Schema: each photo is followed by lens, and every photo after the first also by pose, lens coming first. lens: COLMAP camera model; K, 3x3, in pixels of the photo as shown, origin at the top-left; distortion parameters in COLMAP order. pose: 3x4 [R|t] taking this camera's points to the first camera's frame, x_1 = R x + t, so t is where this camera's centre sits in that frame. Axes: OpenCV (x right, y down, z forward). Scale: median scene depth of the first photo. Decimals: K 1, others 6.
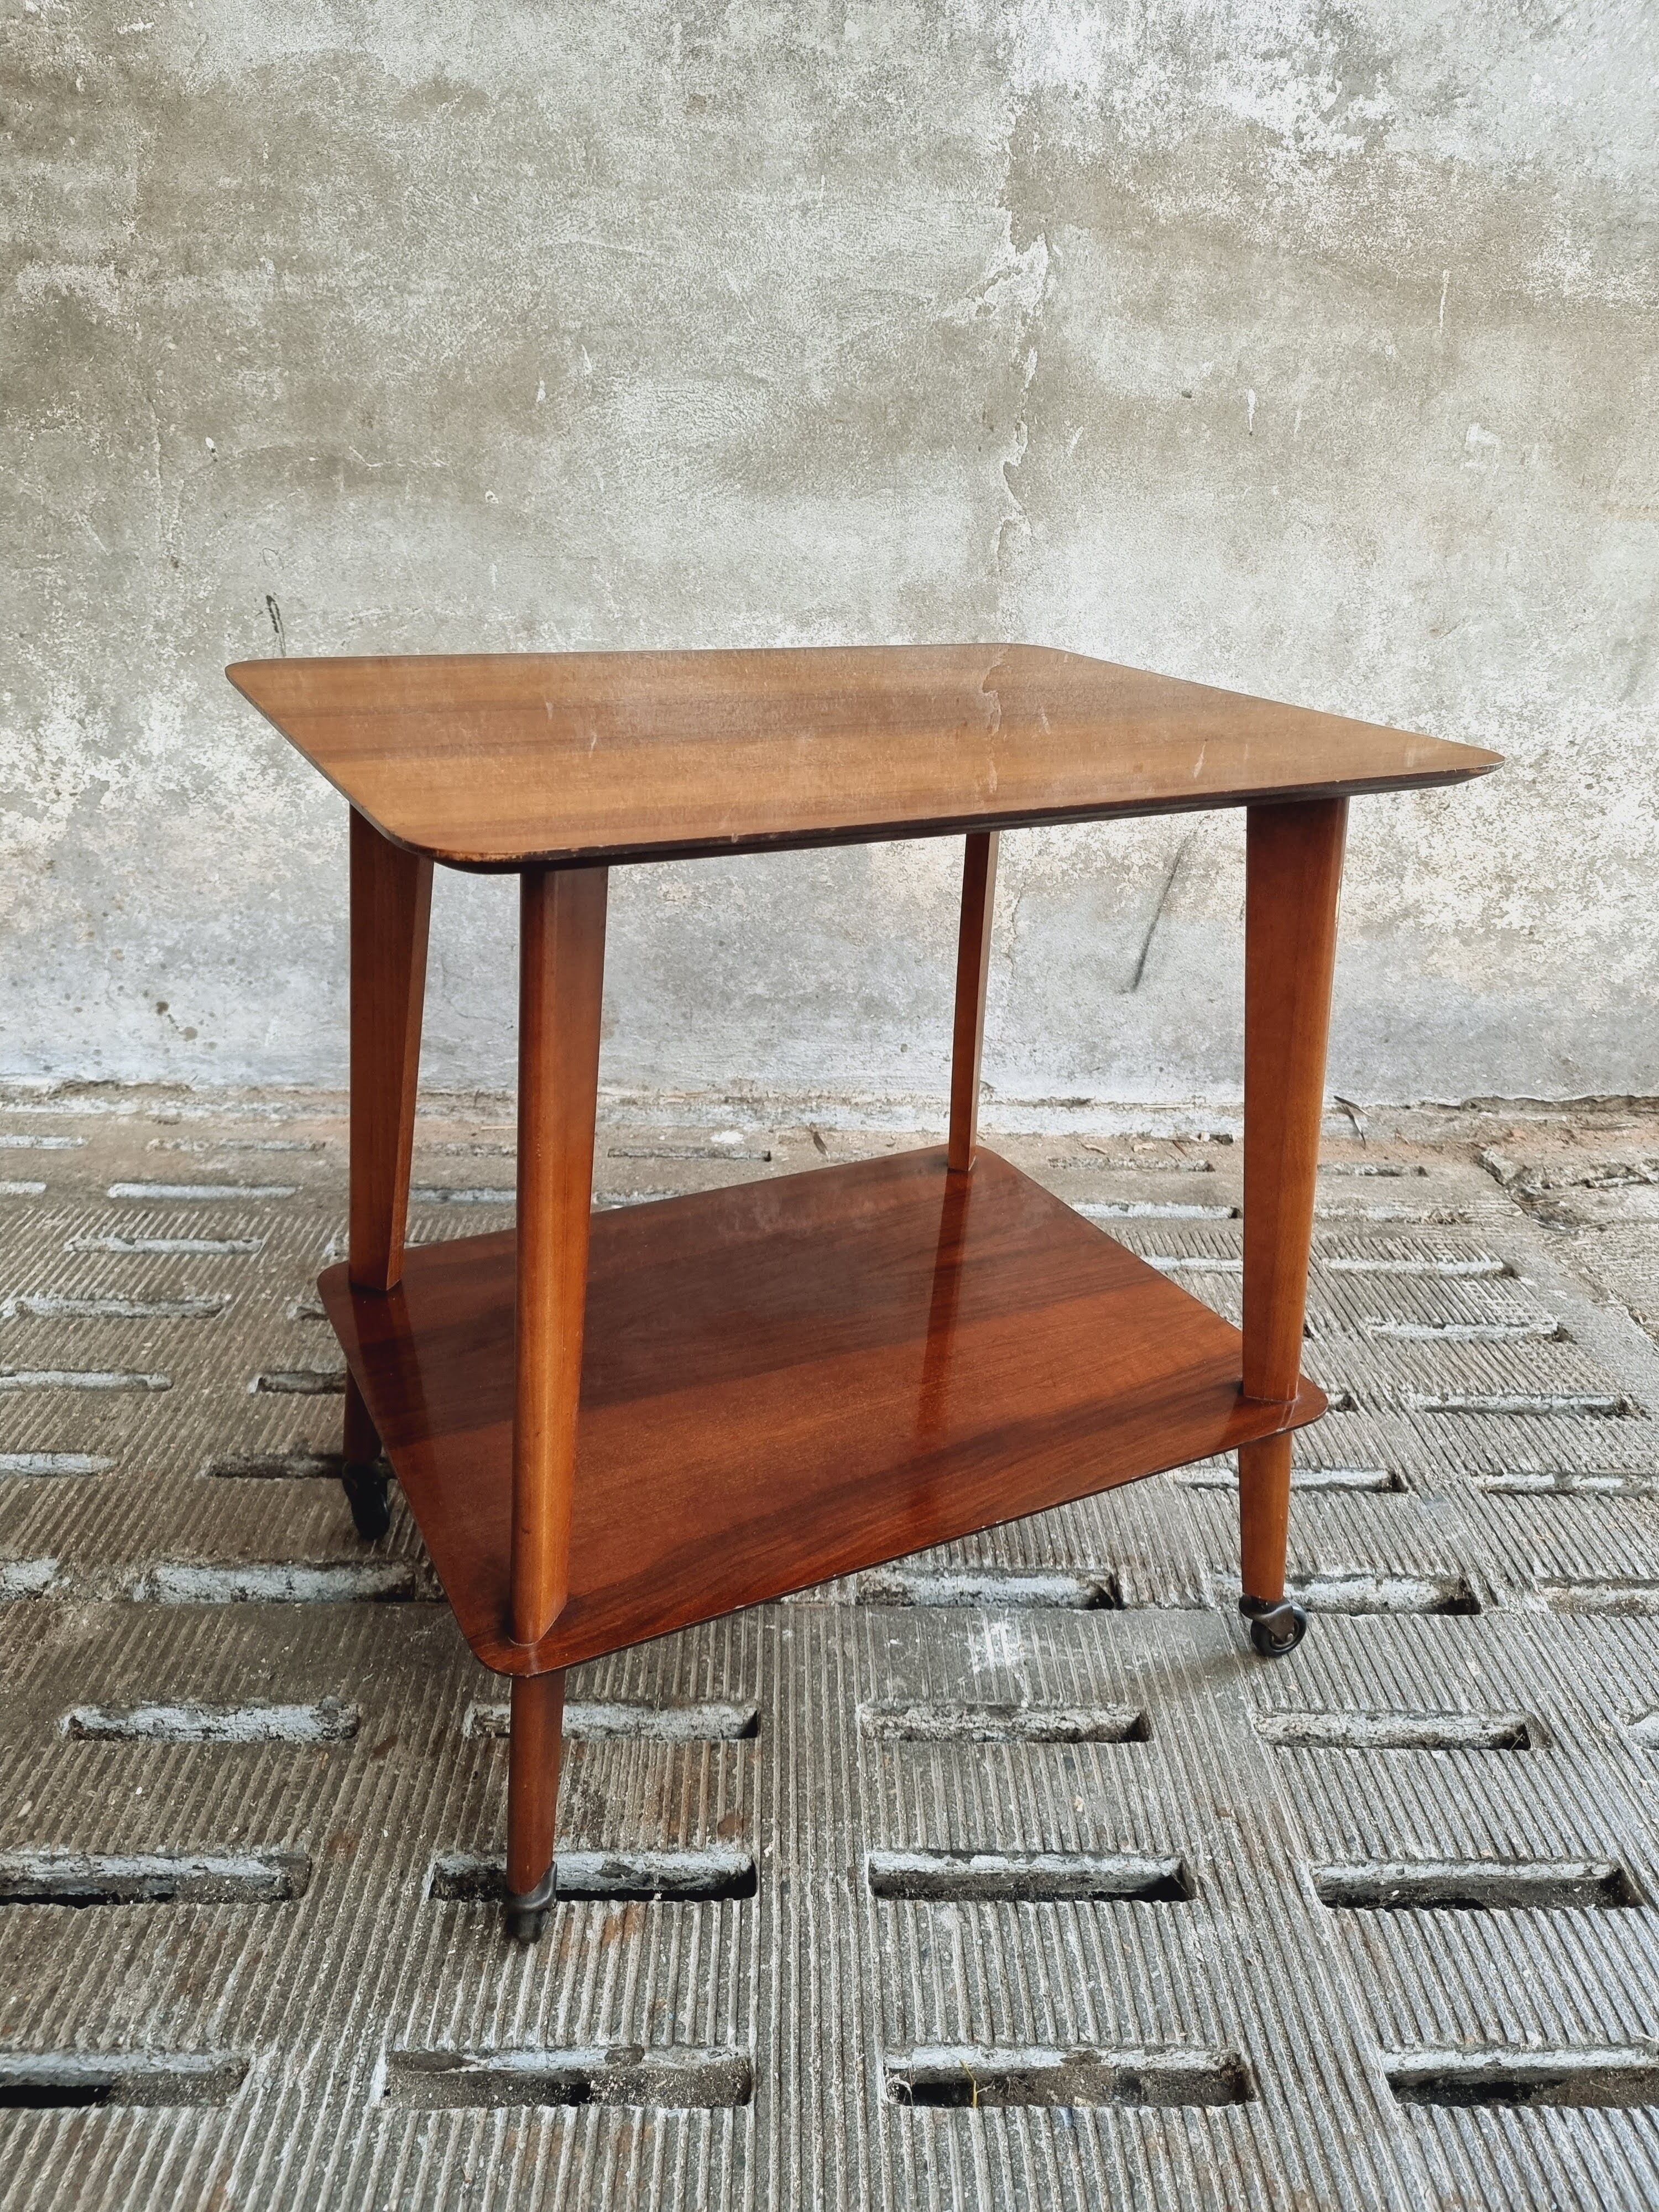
lens RADIAL K [[1536.6, 0, 811.8], [0, 1536.6, 1086.9], [0, 0, 1]] dist [0.063725, -0.059375]
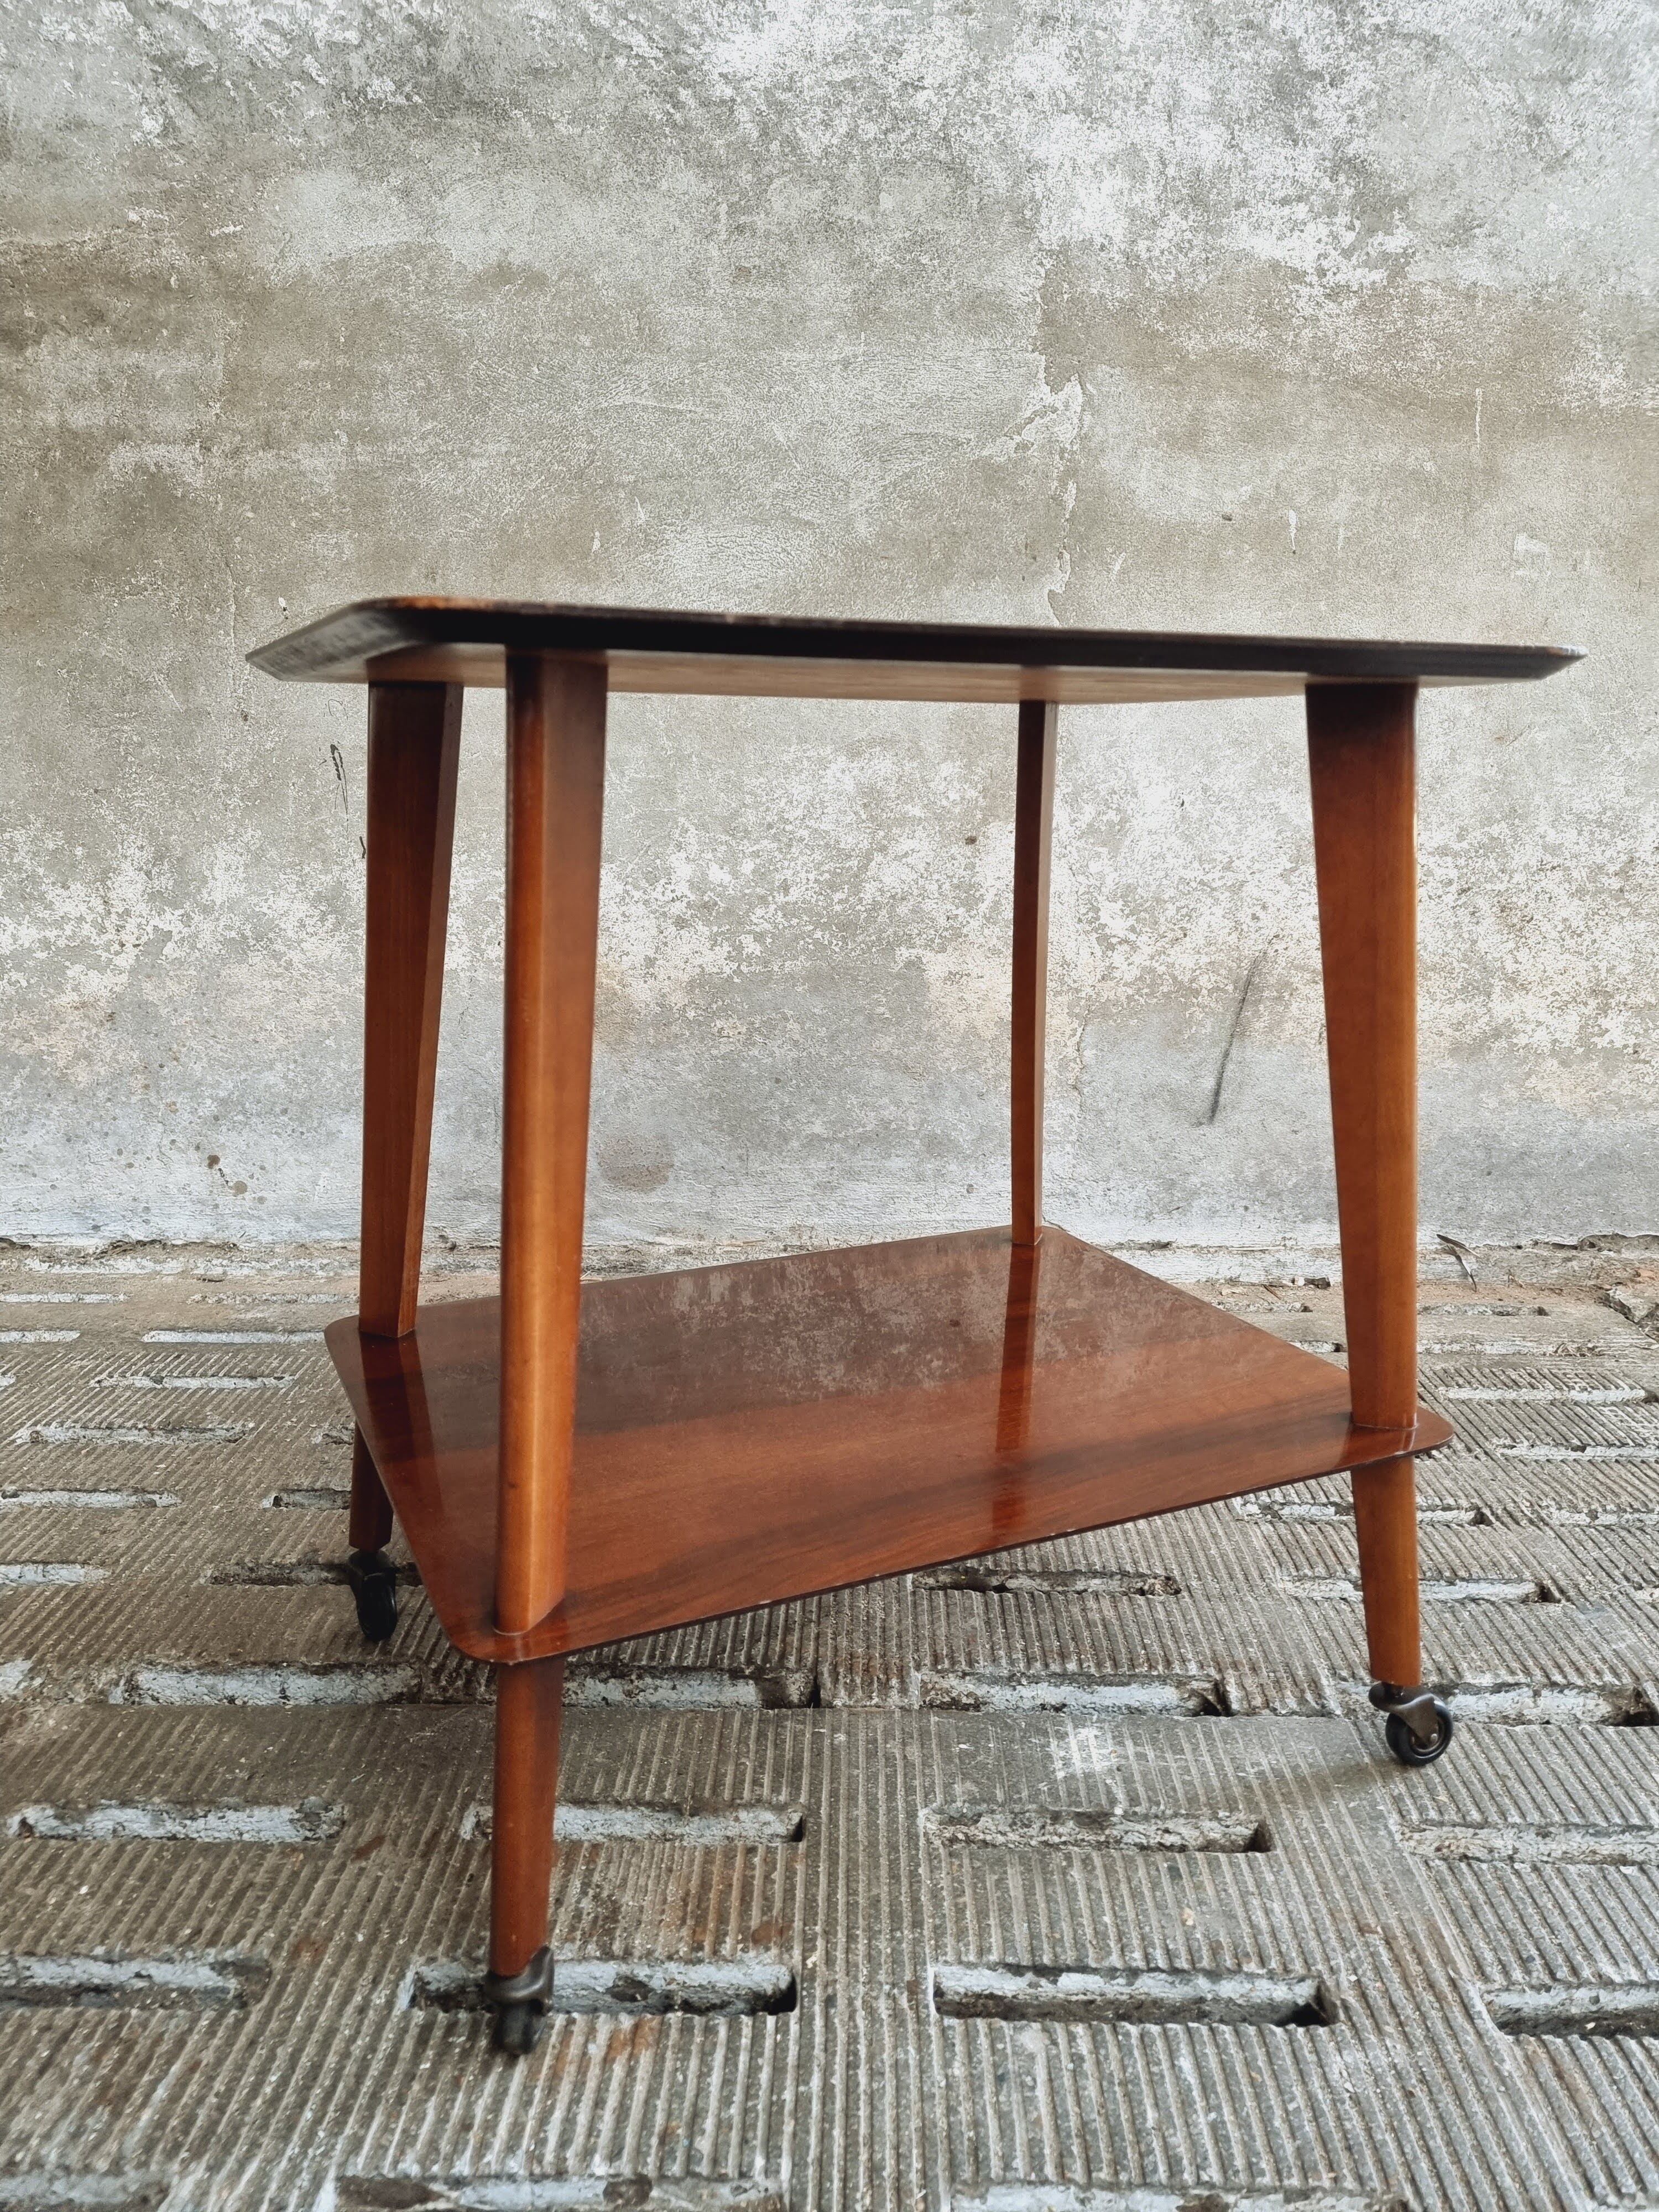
lens RADIAL K [[1536.6, 0, 808.9], [0, 1536.6, 1110.7], [0, 0, 1]] dist [0.063725, -0.059375]
pose [[0.998278, -0.022278, -0.054273, 0.015957], [0.012111, 0.983426, -0.180907, 0.120183], [0.057404, 0.179938, 0.982002, 0.062344]]
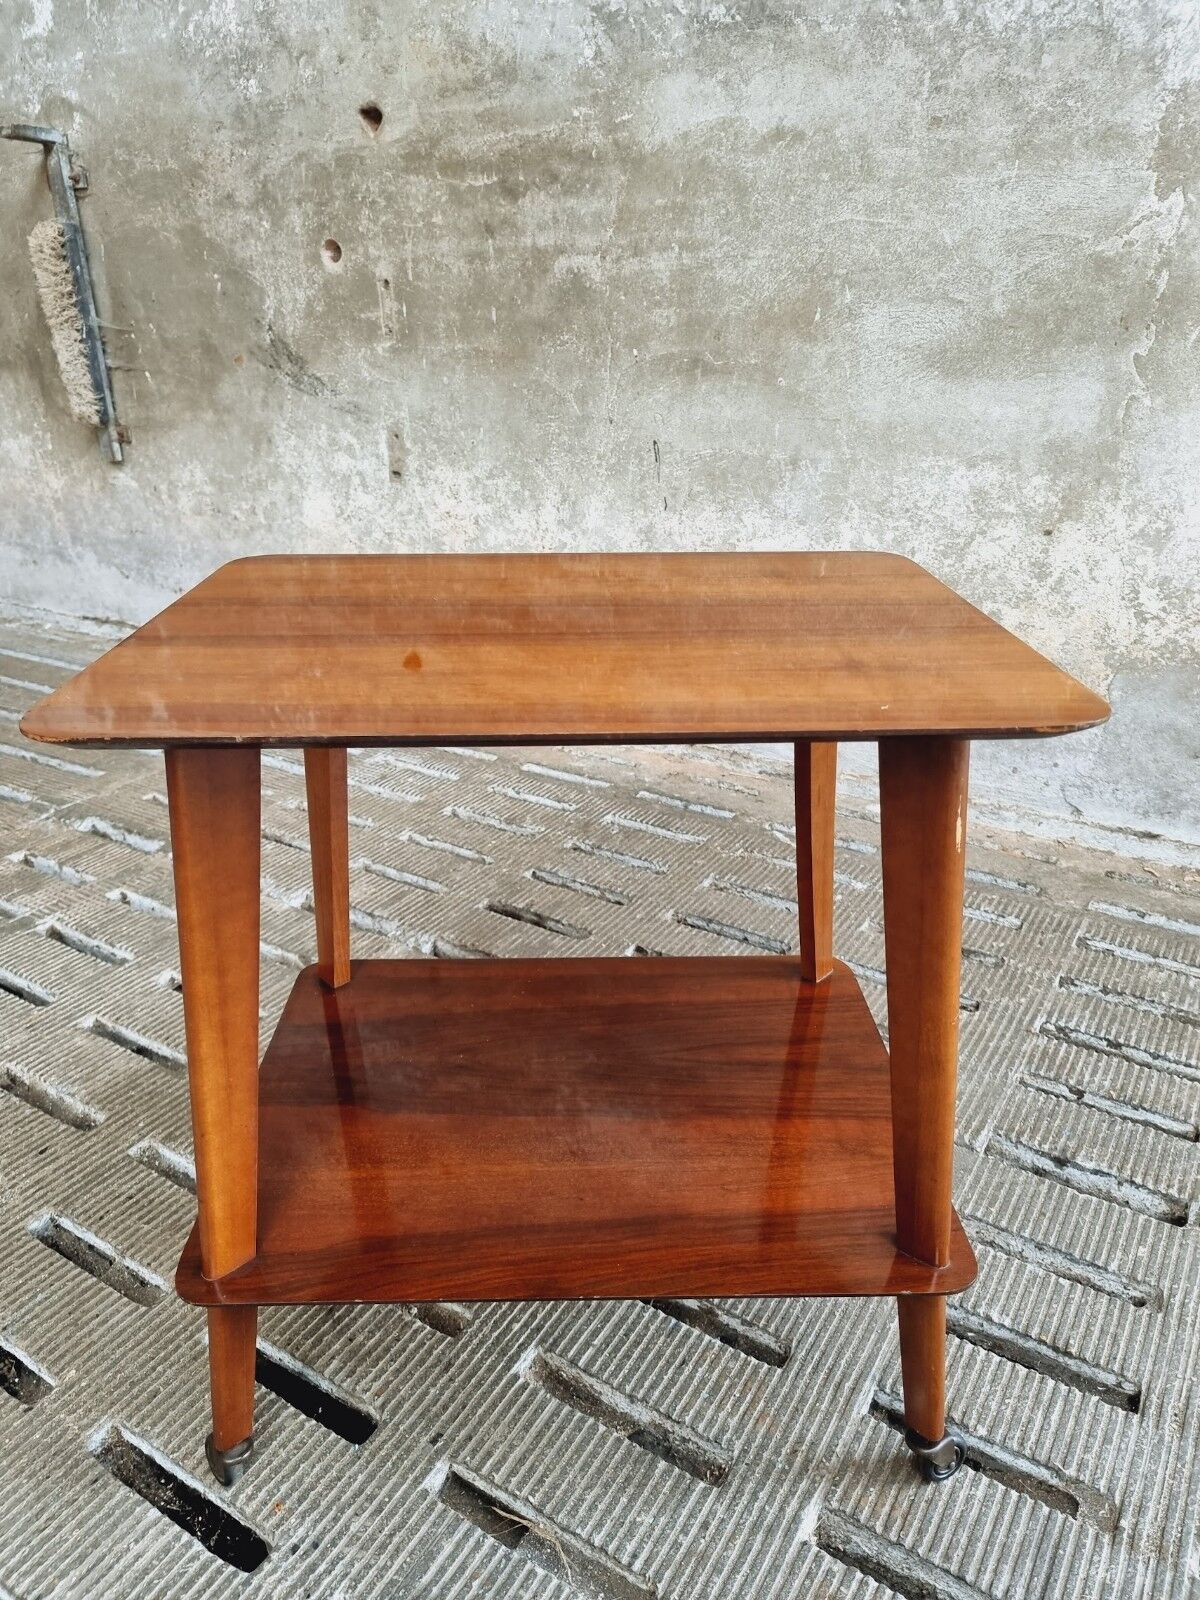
lens RADIAL K [[1115.4, 0, 584.6], [0, 1115.4, 797.9], [0, 0, 1]] dist [0.062185, -0.055771]
pose [[0.834268, 0.190433, -0.517428, 0.329166], [-0.182794, 0.980914, 0.066288, 0.003205], [0.520176, 0.039281, 0.853155, -0.089218]]
